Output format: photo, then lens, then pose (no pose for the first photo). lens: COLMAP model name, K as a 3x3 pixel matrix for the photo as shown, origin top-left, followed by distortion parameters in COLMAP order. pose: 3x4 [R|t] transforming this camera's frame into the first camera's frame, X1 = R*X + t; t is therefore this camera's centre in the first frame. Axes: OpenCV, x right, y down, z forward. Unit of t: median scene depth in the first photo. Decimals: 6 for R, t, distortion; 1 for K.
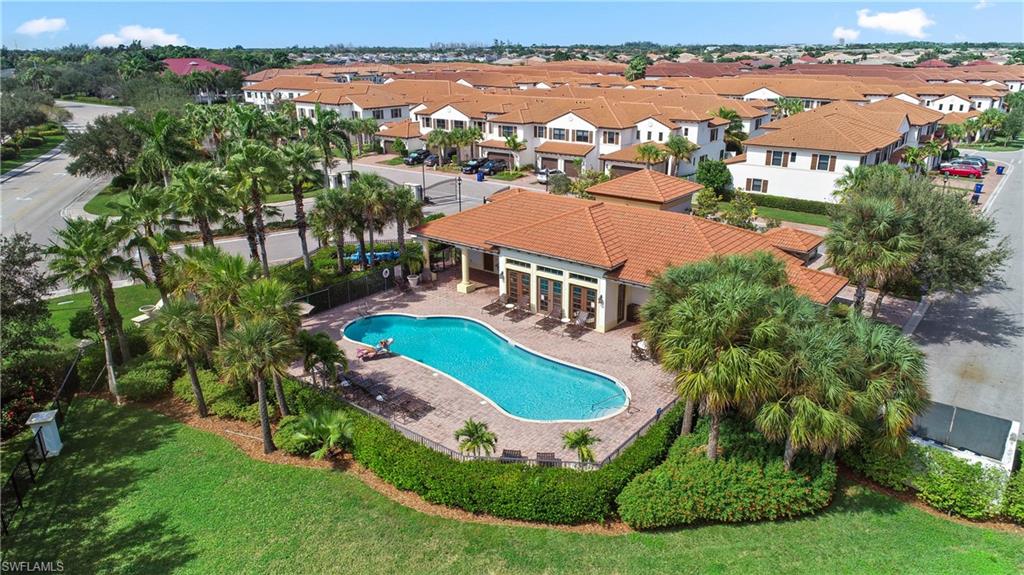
lens RADIAL K [[684.3, 0, 533.9], [0, 684.3, 284.9], [0, 0, 1]] dist [-0.000216, 0.000905]
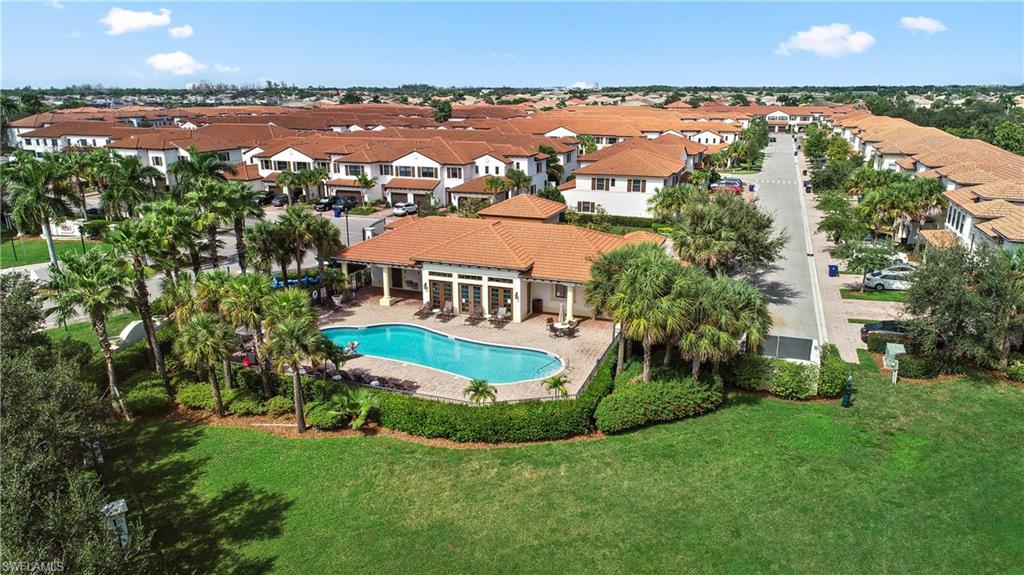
lens RADIAL K [[684.3, 0, 533.9], [0, 684.3, 284.9], [0, 0, 1]] dist [-0.000216, 0.000905]
pose [[0.950017, -0.082491, 0.301104, -0.206325], [0.099118, 0.994258, -0.040338, 0.046259], [-0.296048, 0.068166, 0.952738, -0.169081]]
